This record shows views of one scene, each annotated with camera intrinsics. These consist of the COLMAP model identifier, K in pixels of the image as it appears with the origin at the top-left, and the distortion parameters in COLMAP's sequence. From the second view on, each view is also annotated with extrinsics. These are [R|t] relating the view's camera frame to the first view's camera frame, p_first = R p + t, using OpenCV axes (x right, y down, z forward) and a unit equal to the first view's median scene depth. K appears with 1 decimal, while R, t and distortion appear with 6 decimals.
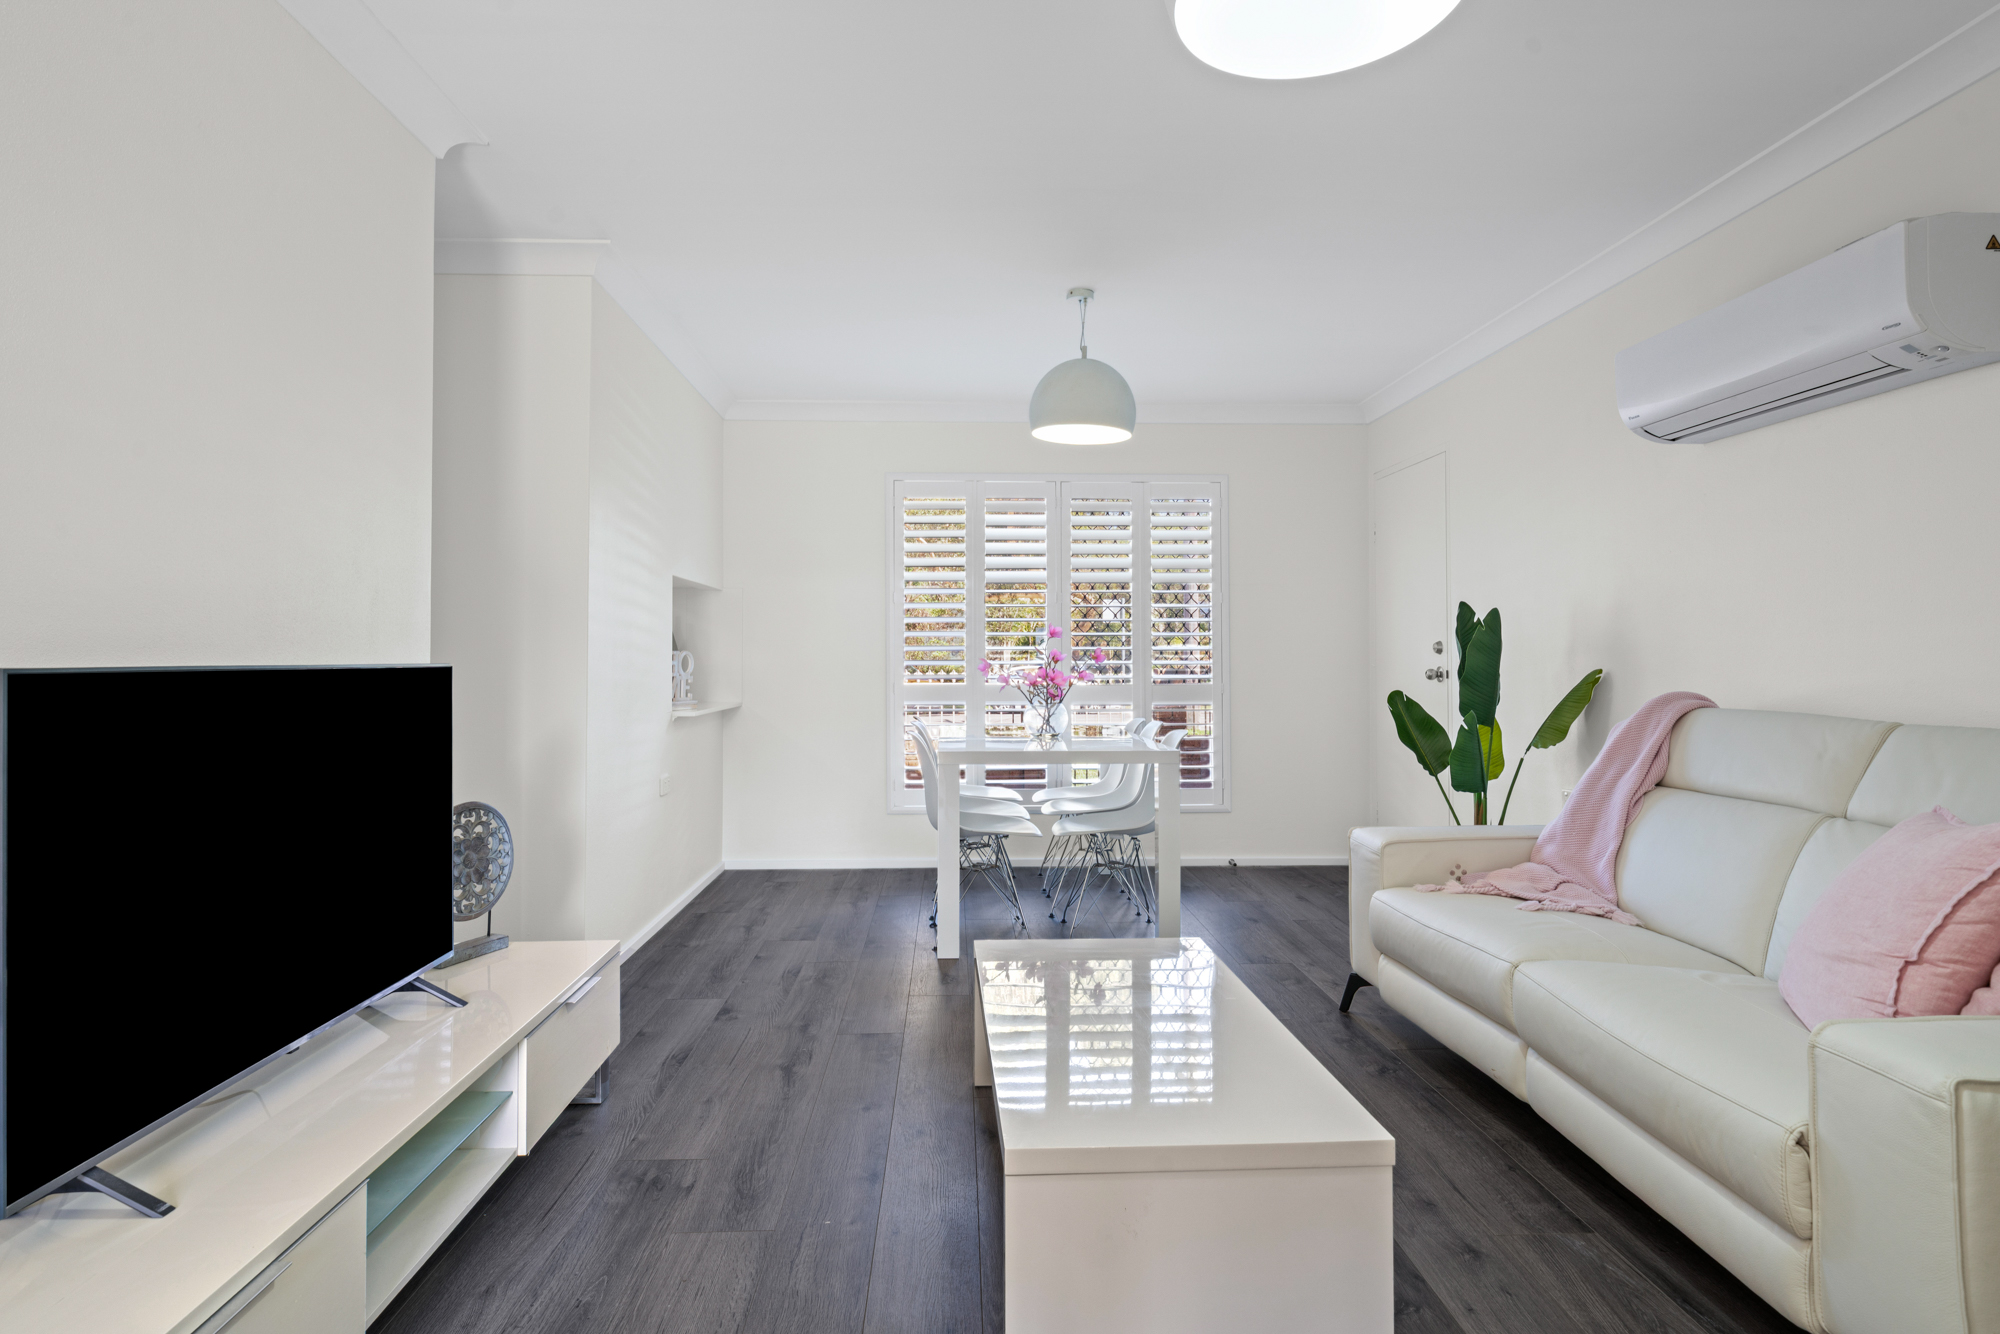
lens RADIAL K [[1077.0, 0, 1000.0], [0, 1077.0, 654.1], [0, 0, 1]] dist [-0.001270, 0.000475]
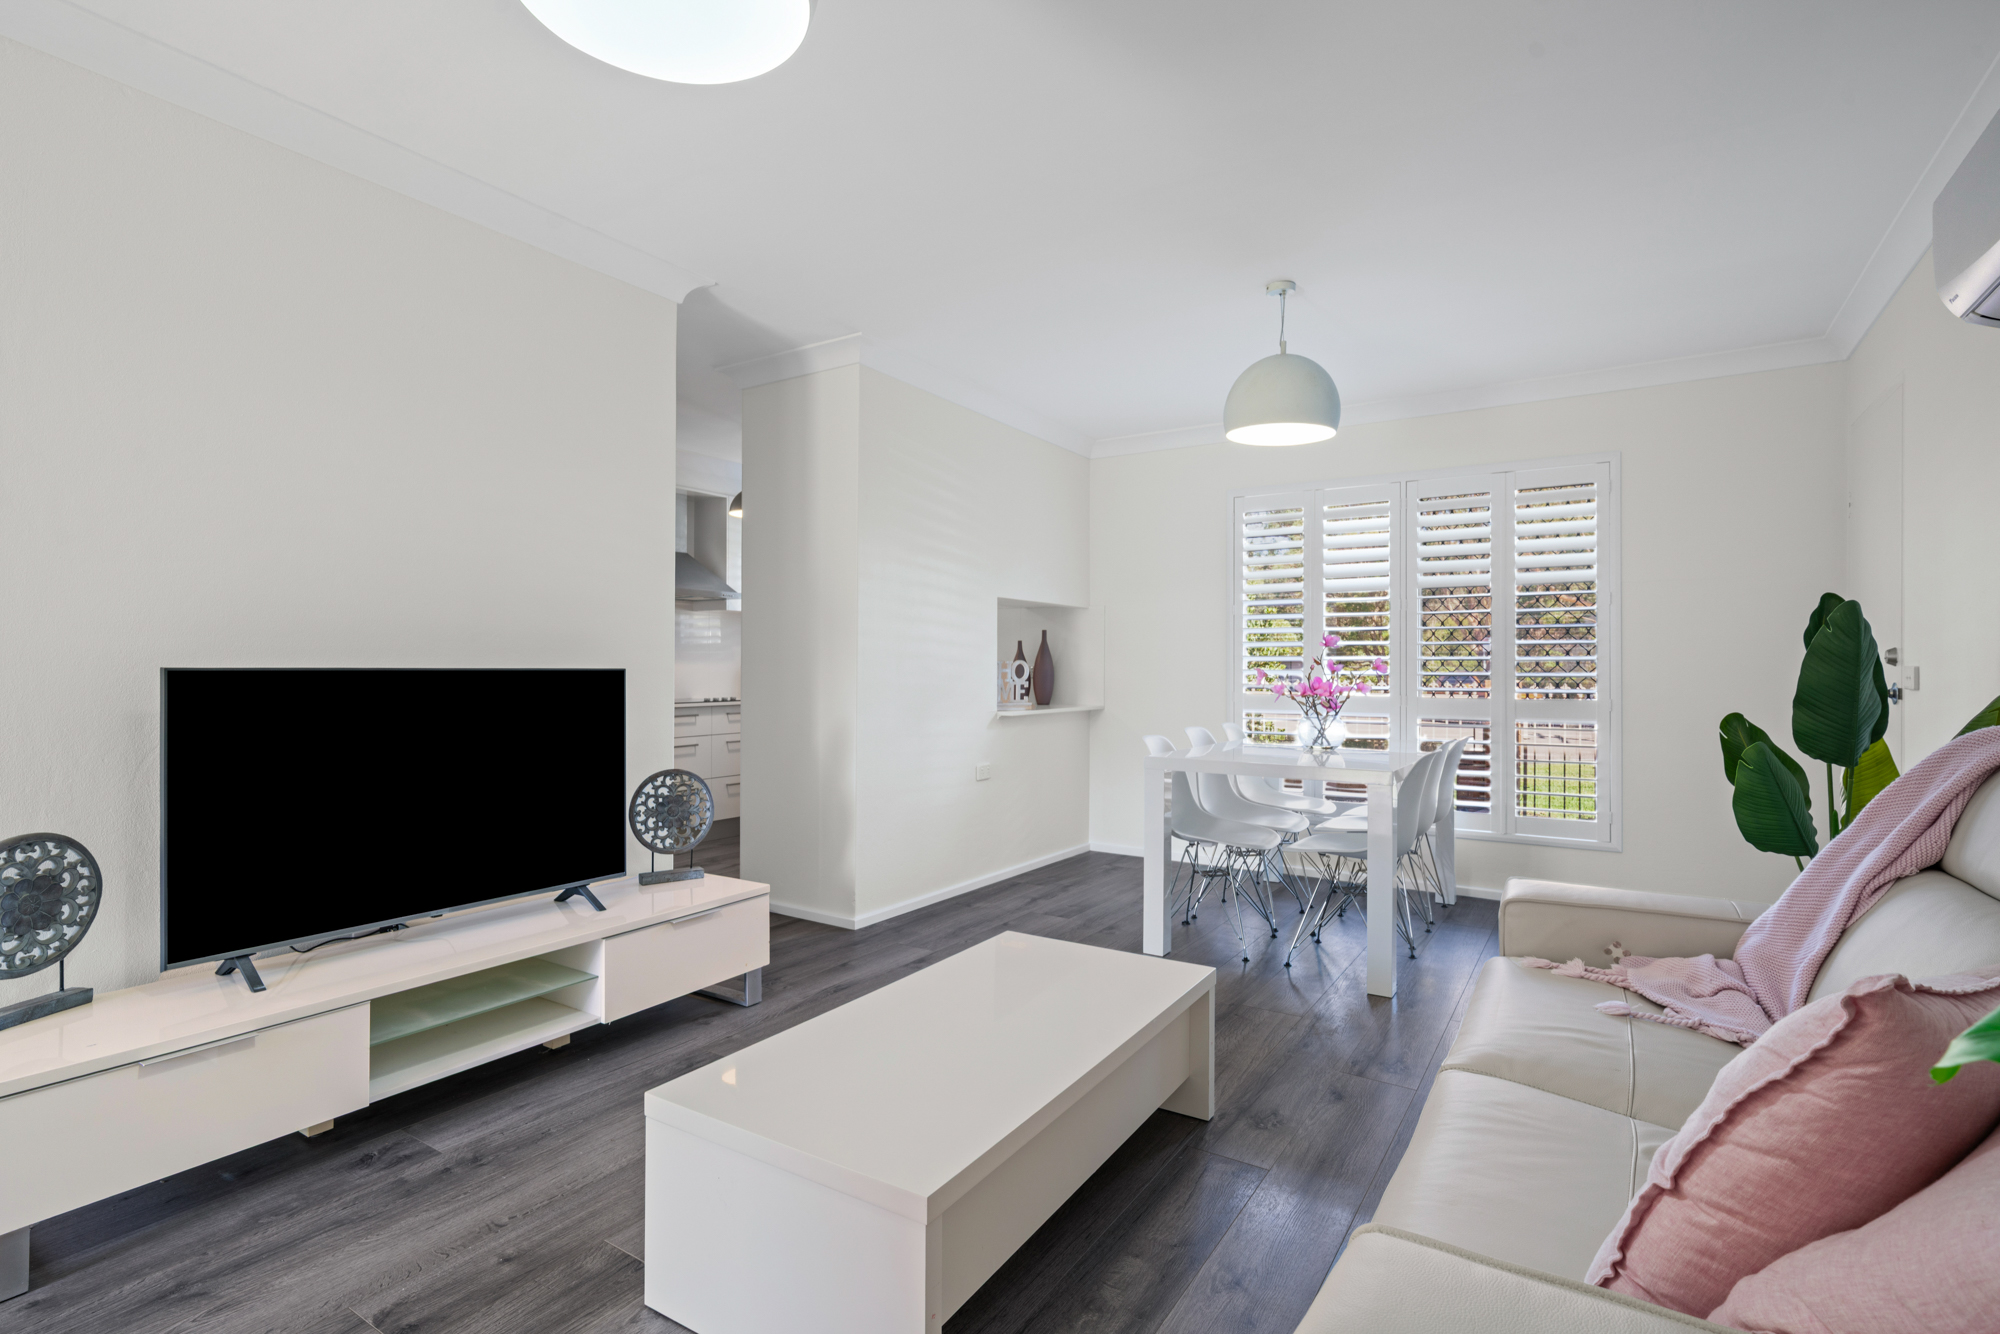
lens RADIAL K [[957.9, 0, 1003.2], [0, 957.9, 676.5], [0, 0, 1]] dist [0.001151, 0.000092]
pose [[0.815237, 0.010141, -0.579039, 0.371154], [-0.002574, 0.999900, 0.013887, 0.000083], [0.579122, -0.009831, 0.815182, 0.160205]]
